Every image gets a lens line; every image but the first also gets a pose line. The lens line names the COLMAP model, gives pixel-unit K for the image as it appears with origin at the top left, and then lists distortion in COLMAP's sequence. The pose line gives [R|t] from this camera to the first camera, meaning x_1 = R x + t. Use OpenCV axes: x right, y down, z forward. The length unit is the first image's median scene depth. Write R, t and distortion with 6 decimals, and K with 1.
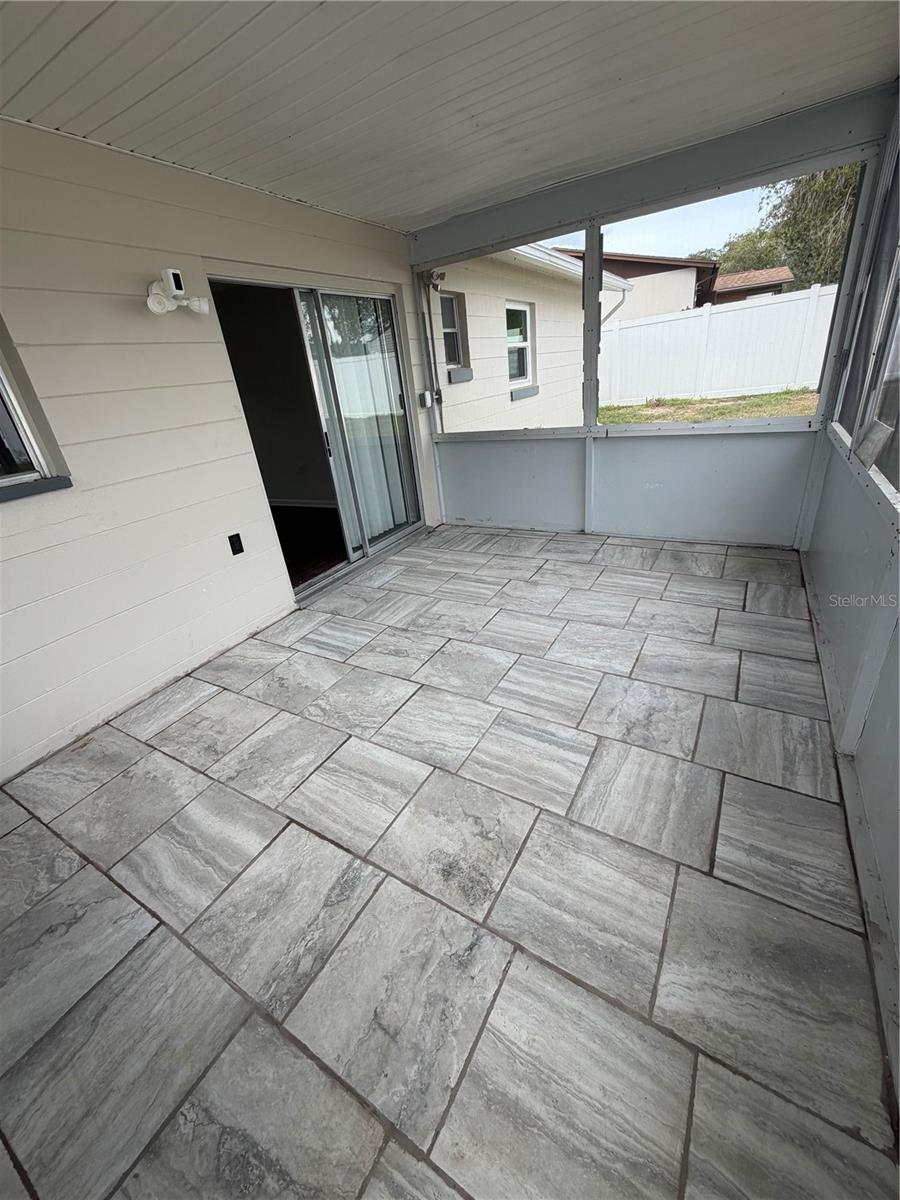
lens RADIAL K [[479.1, 0, 448.4], [0, 479.1, 595.2], [0, 0, 1]] dist [-0.001361, -0.008742]
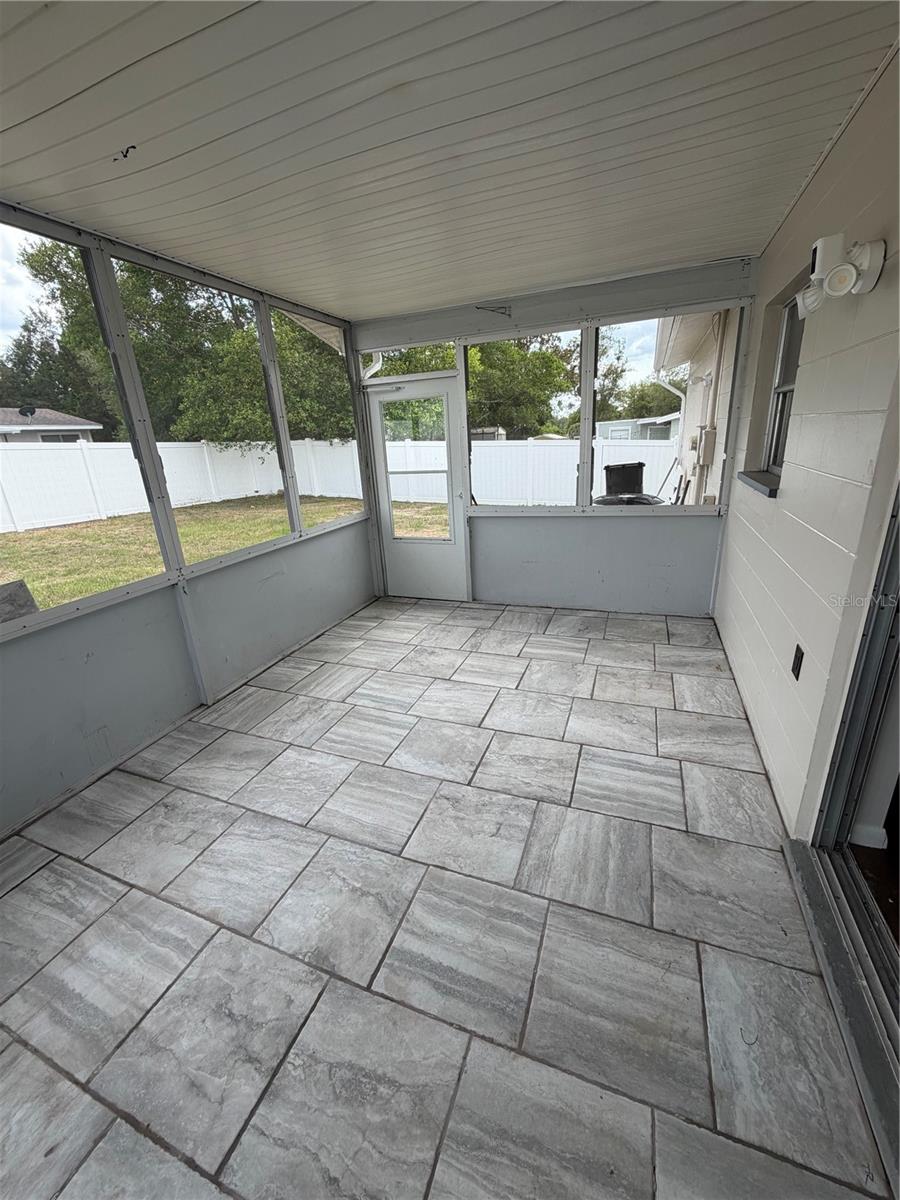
lens RADIAL K [[474.4, 0, 450.0], [0, 474.4, 600.0], [0, 0, 1]] dist [-0.000006, 0.000140]
pose [[-0.973797, 0.208472, -0.090878, 0.047987], [0.085377, 0.705499, 0.703549, -0.790687], [0.210785, 0.677355, -0.704812, 1.590773]]
